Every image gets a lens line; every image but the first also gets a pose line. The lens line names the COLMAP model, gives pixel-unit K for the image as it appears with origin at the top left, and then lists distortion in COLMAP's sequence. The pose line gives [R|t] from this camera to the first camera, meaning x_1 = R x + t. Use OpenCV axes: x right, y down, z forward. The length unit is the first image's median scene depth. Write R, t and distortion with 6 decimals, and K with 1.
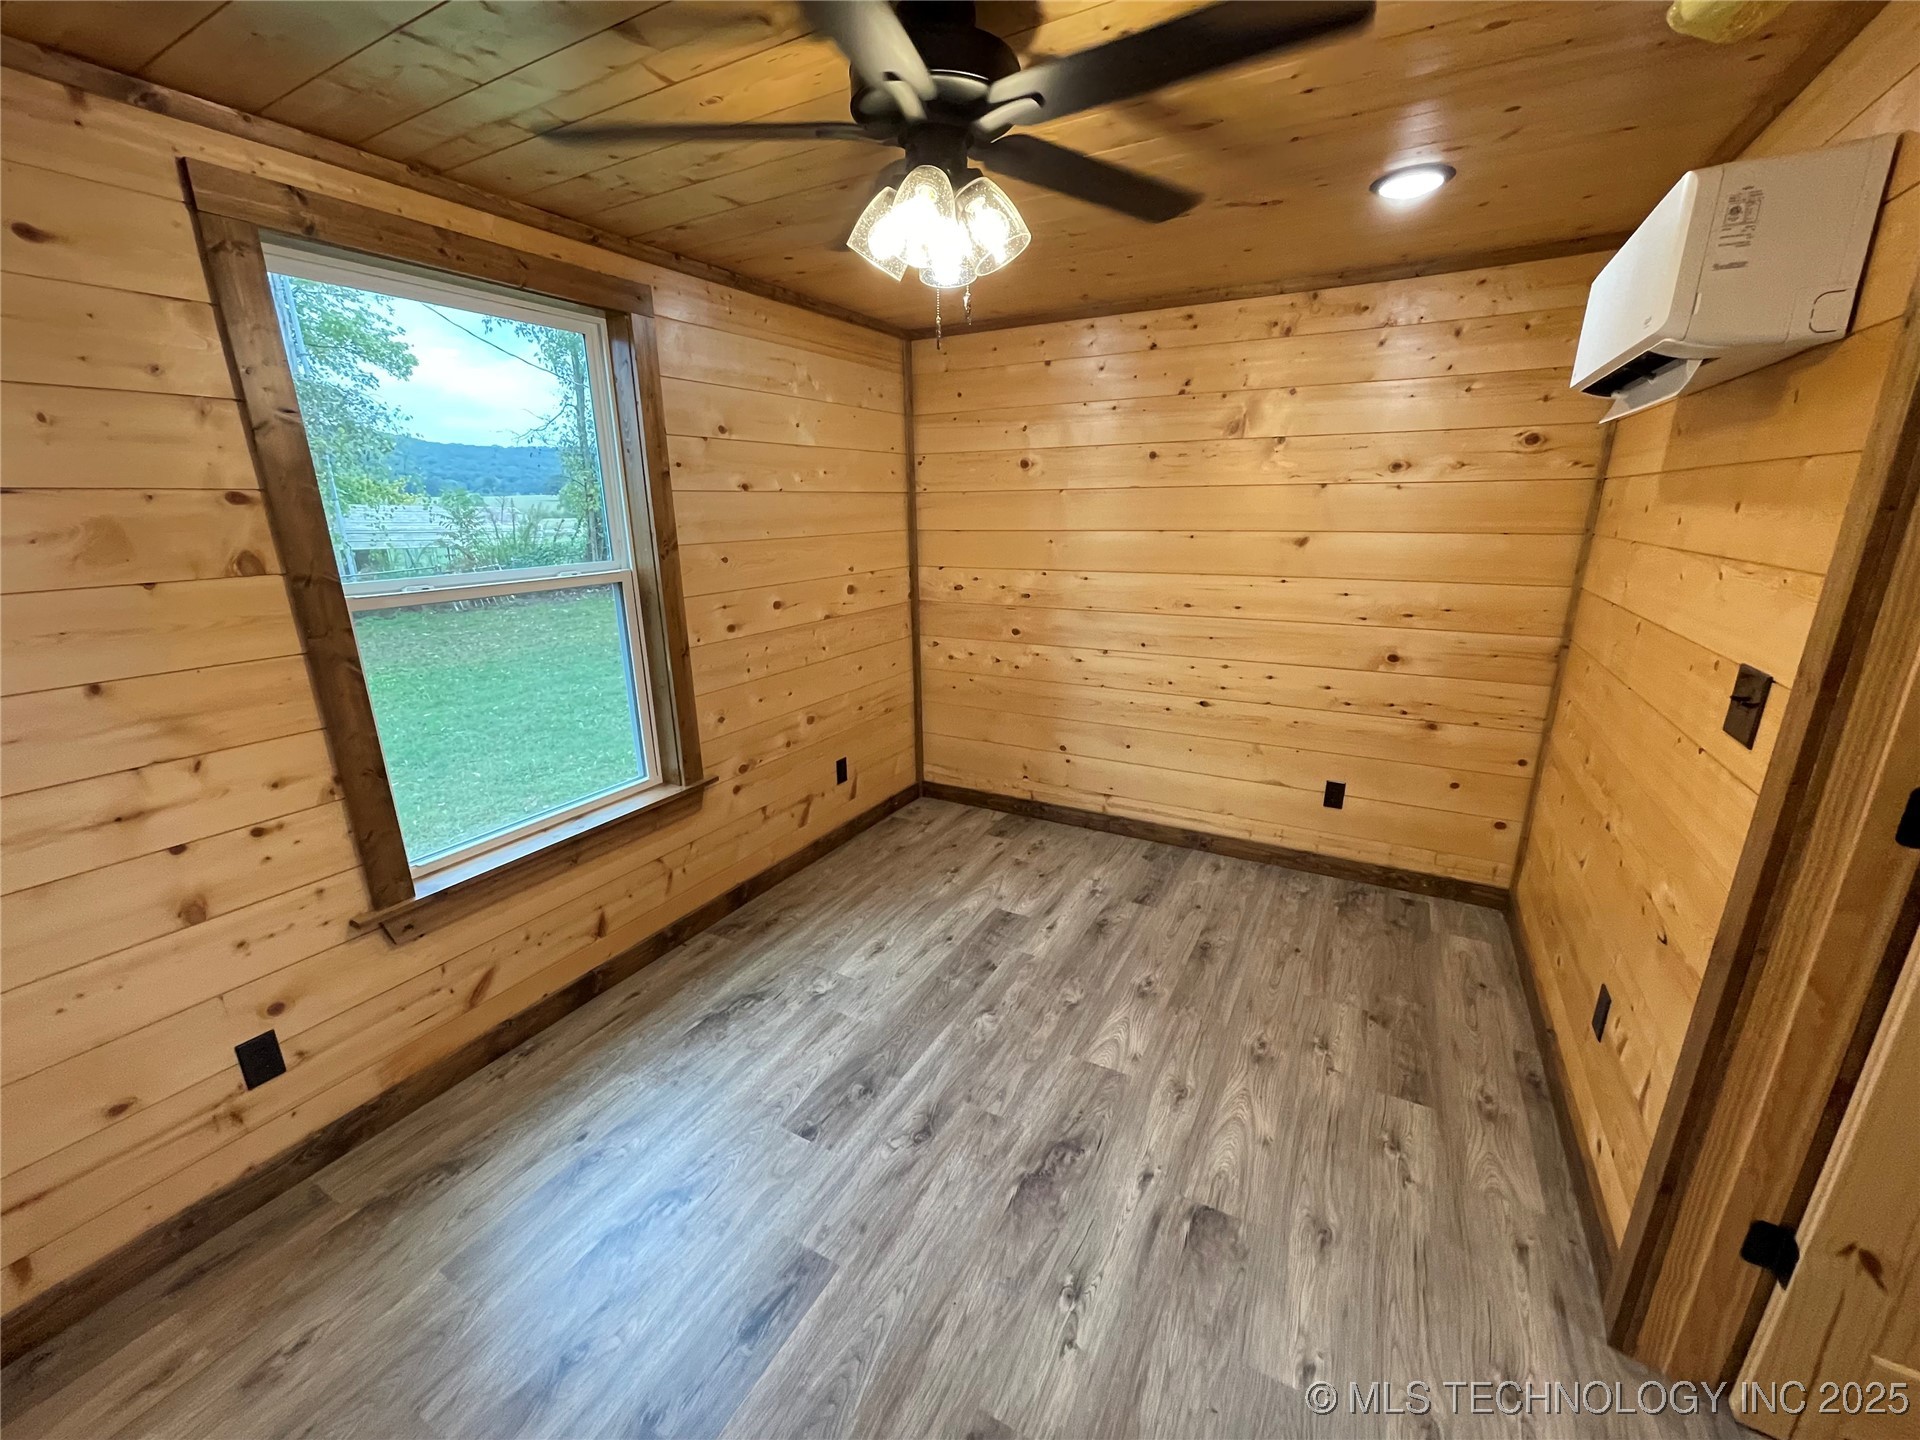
lens RADIAL K [[770.4, 0, 956.0], [0, 770.4, 722.2], [0, 0, 1]] dist [-0.002568, -0.000090]
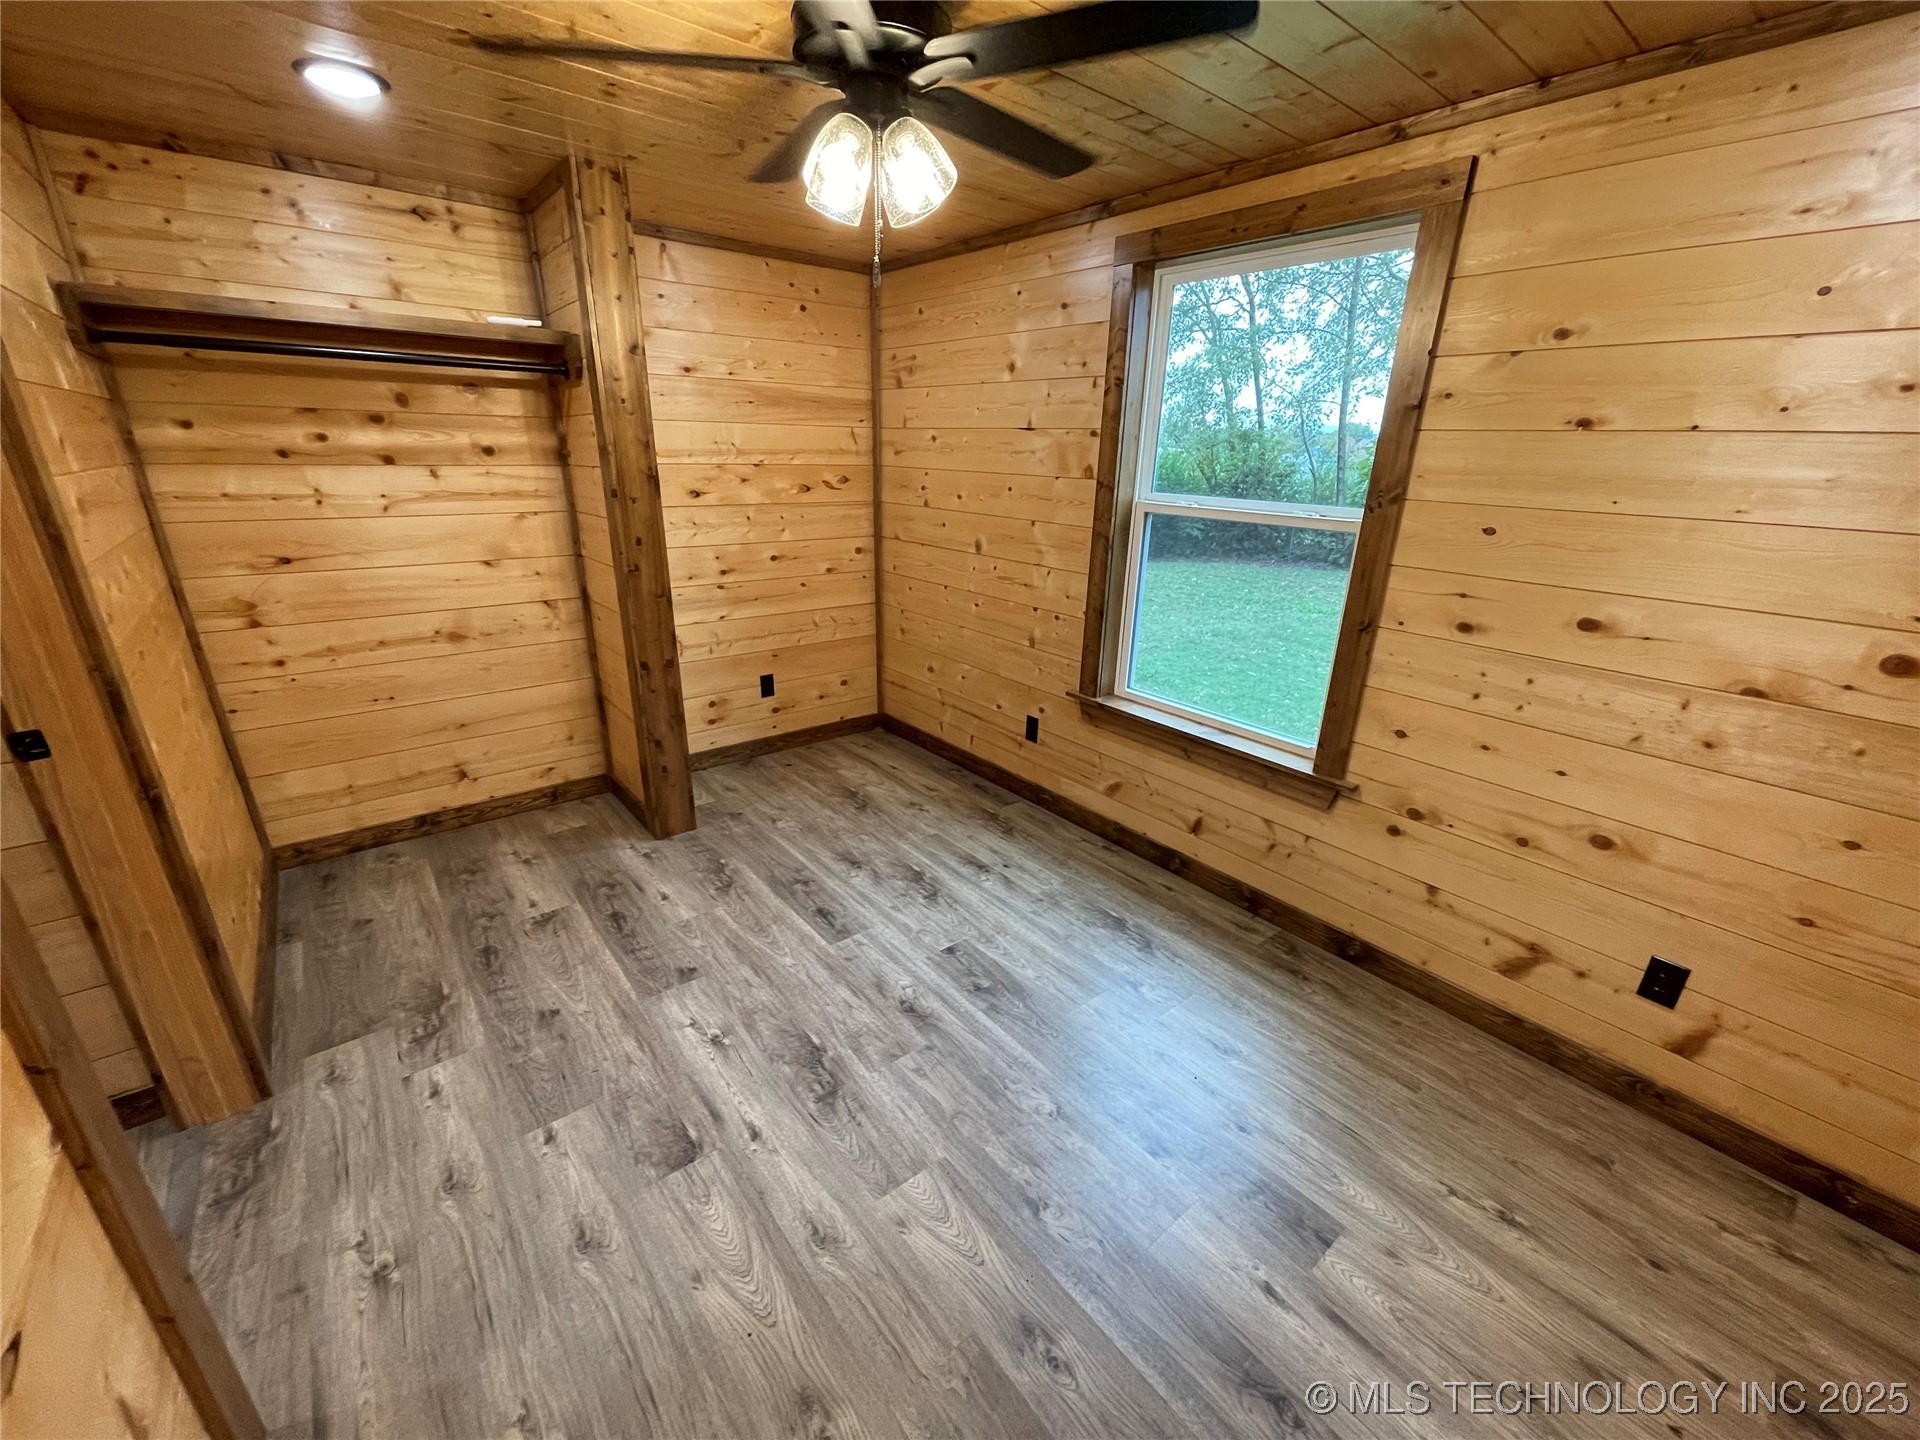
lens RADIAL K [[770.4, 0, 958.7], [0, 770.4, 724.4], [0, 0, 1]] dist [-0.002568, -0.000090]
pose [[-0.370076, 0.322638, -0.871177, 0.733595], [-0.275098, 0.857638, 0.434486, -0.313386], [0.887336, 0.400452, -0.228634, 1.088374]]
